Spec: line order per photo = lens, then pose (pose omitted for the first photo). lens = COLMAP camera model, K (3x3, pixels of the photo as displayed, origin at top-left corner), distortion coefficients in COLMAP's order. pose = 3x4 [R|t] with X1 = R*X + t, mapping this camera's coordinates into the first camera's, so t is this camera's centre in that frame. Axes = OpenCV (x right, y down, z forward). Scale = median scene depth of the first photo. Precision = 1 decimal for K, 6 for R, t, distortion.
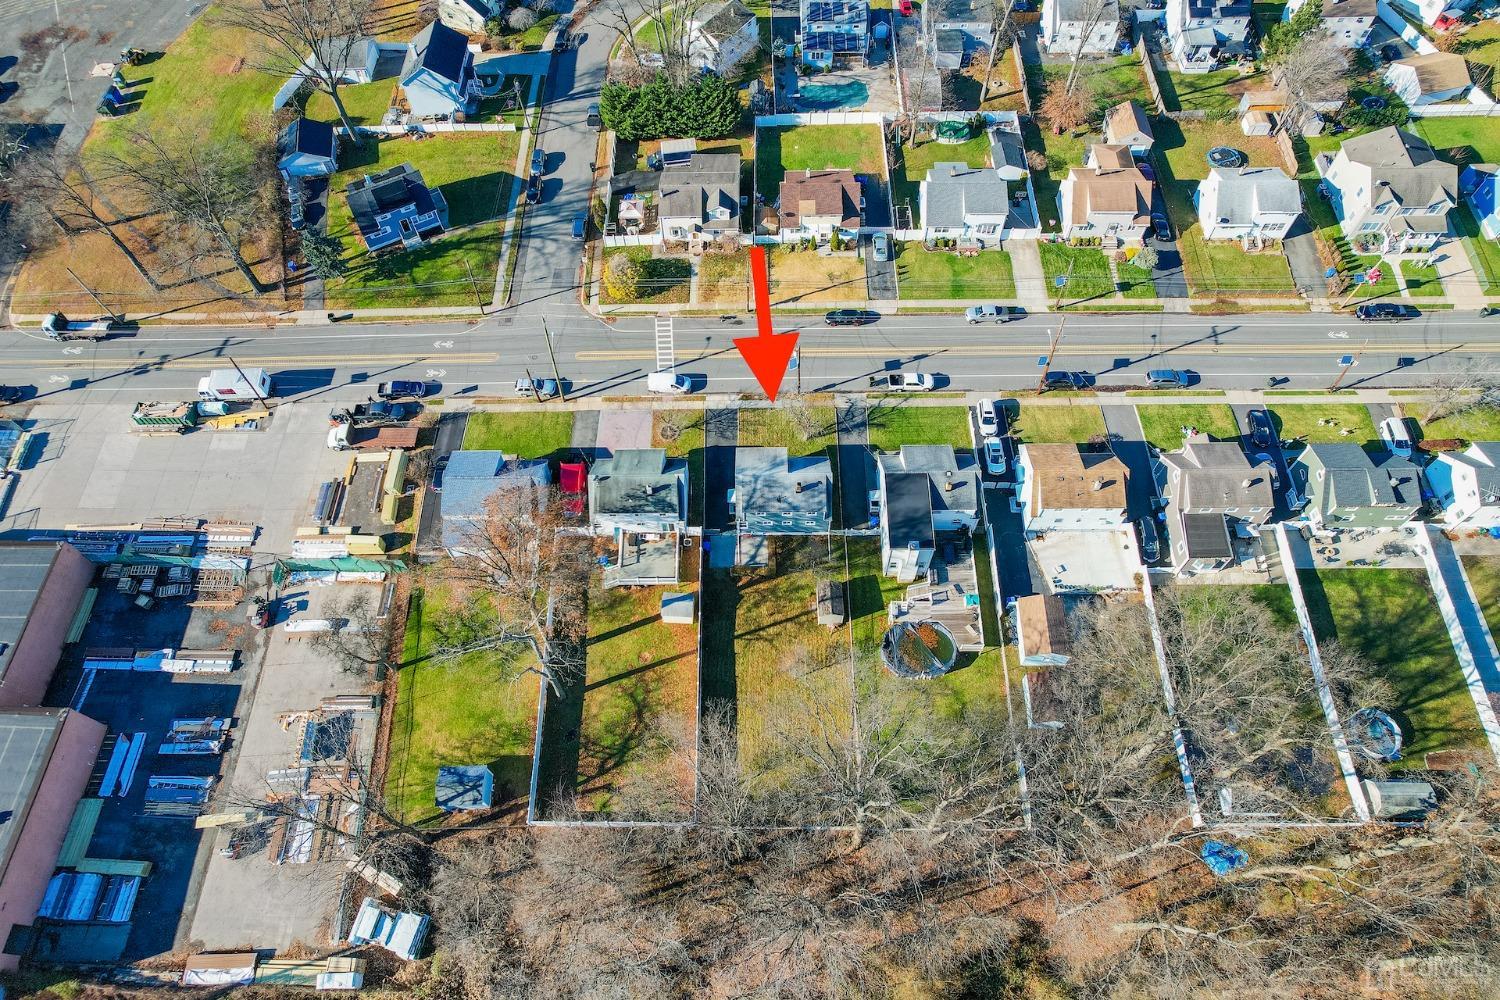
lens RADIAL K [[948.7, 0, 750.8], [0, 948.7, 515.1], [0, 0, 1]] dist [-0.027787, 0.000982]
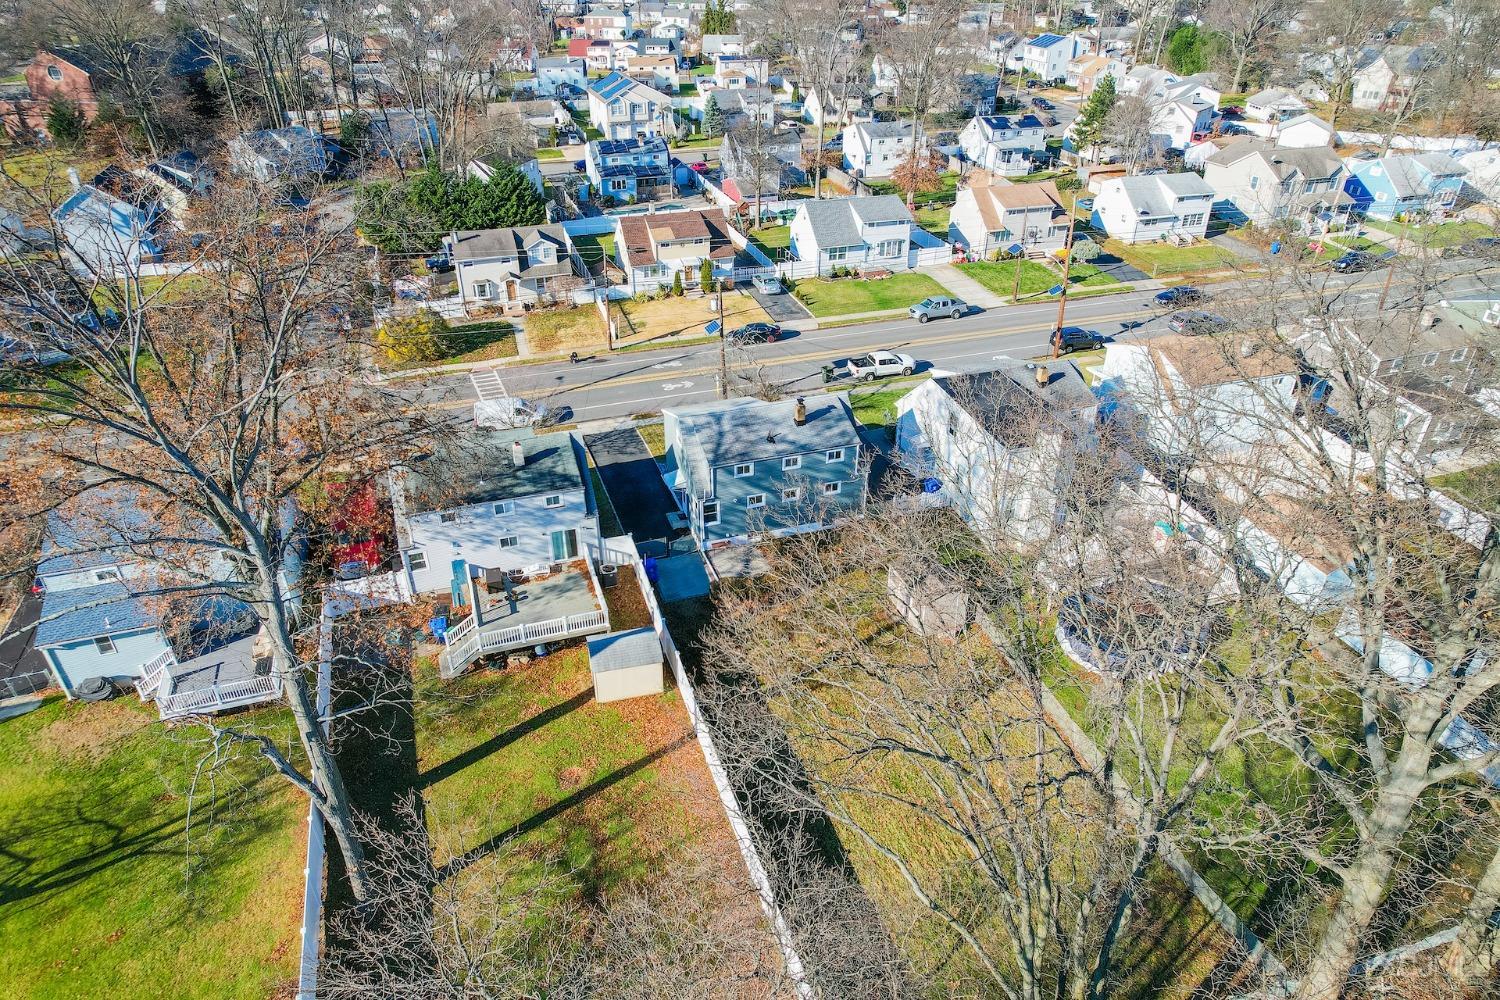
lens RADIAL K [[948.7, 0, 750.8], [0, 948.7, 515.1], [0, 0, 1]] dist [-0.027787, 0.000982]
pose [[0.949774, -0.150542, 0.274346, -0.127846], [0.266770, 0.847799, -0.458334, 0.250214], [-0.163592, 0.508501, 0.845378, 0.558883]]
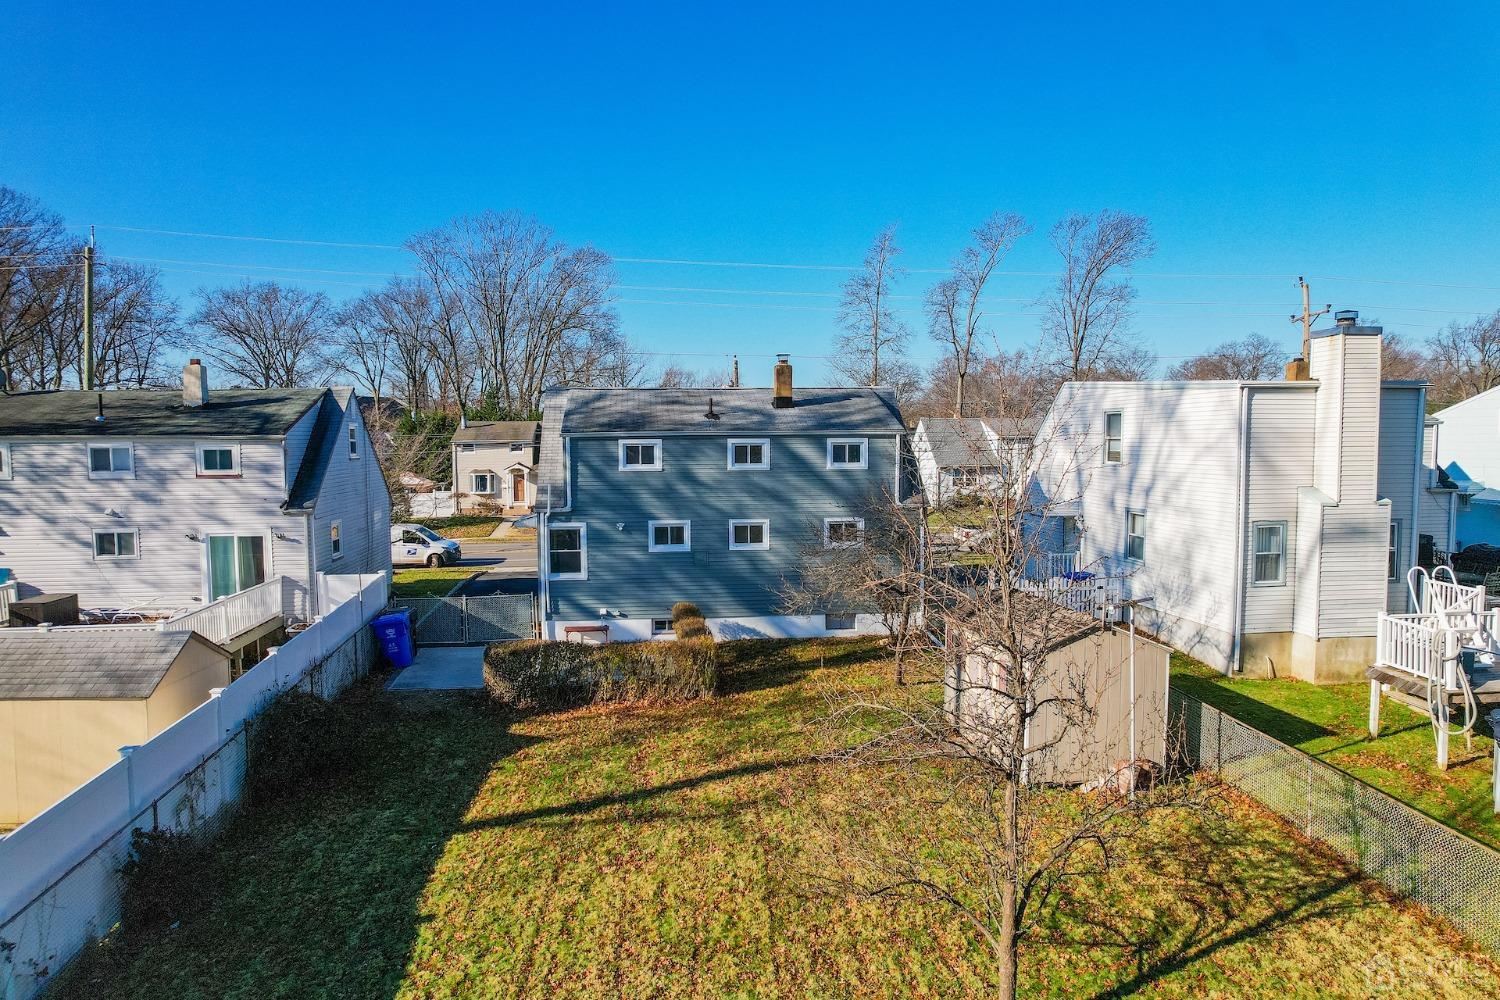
lens RADIAL K [[948.7, 0, 750.8], [0, 948.7, 515.1], [0, 0, 1]] dist [-0.027787, 0.000982]
pose [[0.994038, 0.019073, 0.107353, 0.017498], [0.081630, 0.522556, -0.848688, 0.206965], [-0.072285, 0.852392, 0.517883, 0.872643]]
